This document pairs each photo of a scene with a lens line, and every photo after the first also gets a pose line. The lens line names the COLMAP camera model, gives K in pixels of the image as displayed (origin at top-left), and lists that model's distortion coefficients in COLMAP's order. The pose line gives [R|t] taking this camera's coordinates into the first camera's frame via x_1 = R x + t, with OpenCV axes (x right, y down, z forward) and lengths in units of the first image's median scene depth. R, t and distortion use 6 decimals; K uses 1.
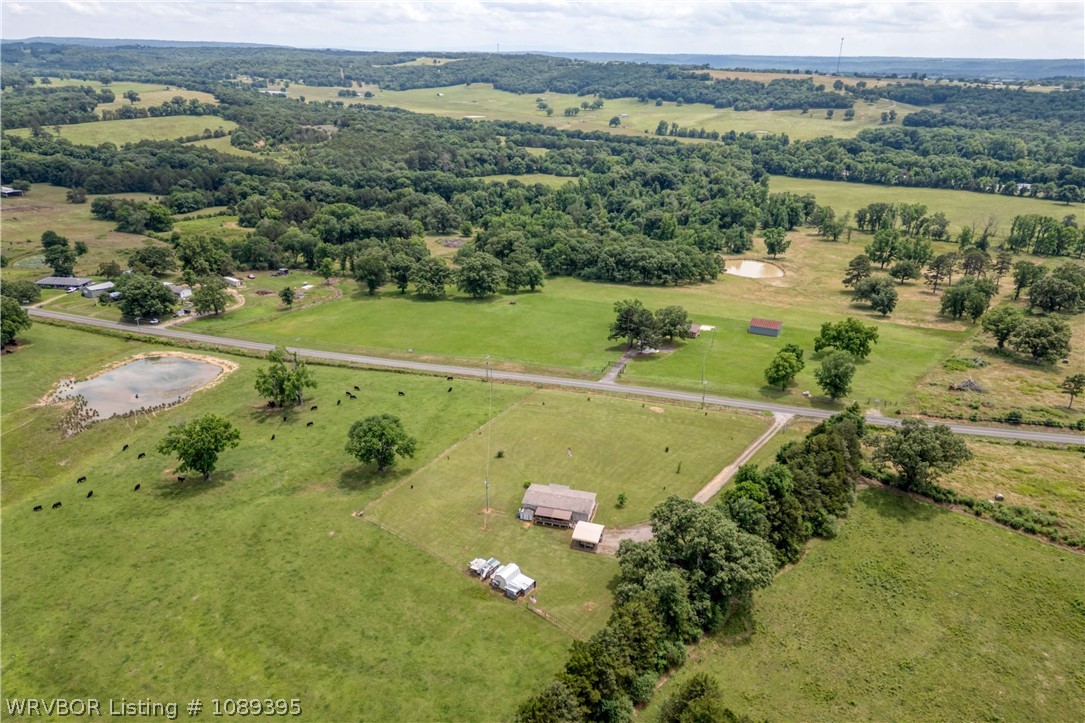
lens RADIAL K [[760.8, 0, 549.8], [0, 760.8, 391.0], [0, 0, 1]] dist [0.083720, -0.086164]
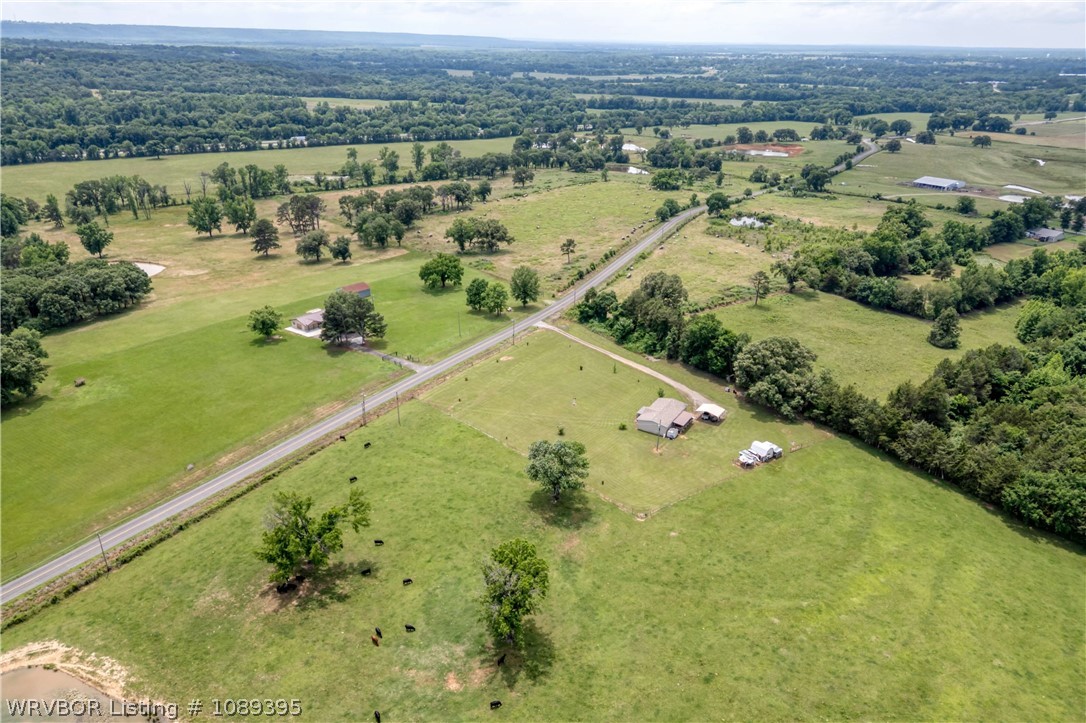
lens RADIAL K [[761.5, 0, 550.3], [0, 761.5, 391.0], [0, 0, 1]] dist [0.083720, -0.086164]
pose [[0.258352, -0.416596, 0.871609, -0.478570], [0.376767, 0.874243, 0.306179, -0.143918], [-0.889551, 0.249292, 0.382822, 0.315497]]
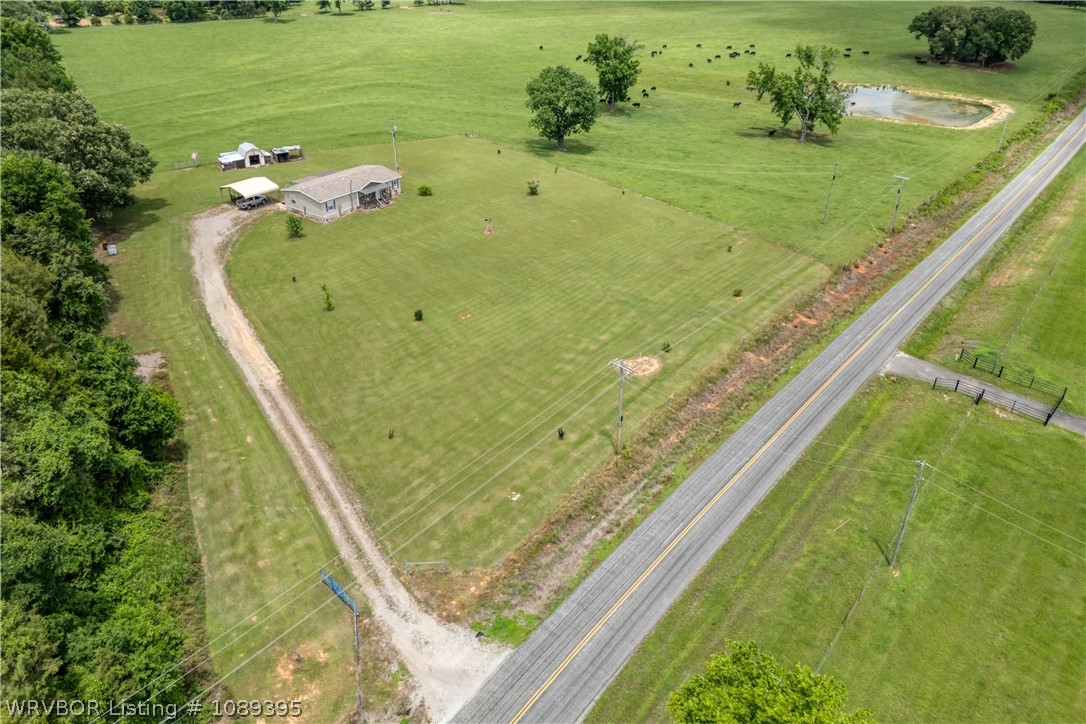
lens RADIAL K [[757.0, 0, 551.2], [0, 757.0, 323.5], [0, 0, 1]] dist [0.069854, -0.072685]
pose [[-0.360989, 0.421489, -0.831886, 0.247976], [-0.397027, 0.737697, 0.546053, -0.090528], [0.843834, 0.527400, -0.098958, 0.582207]]
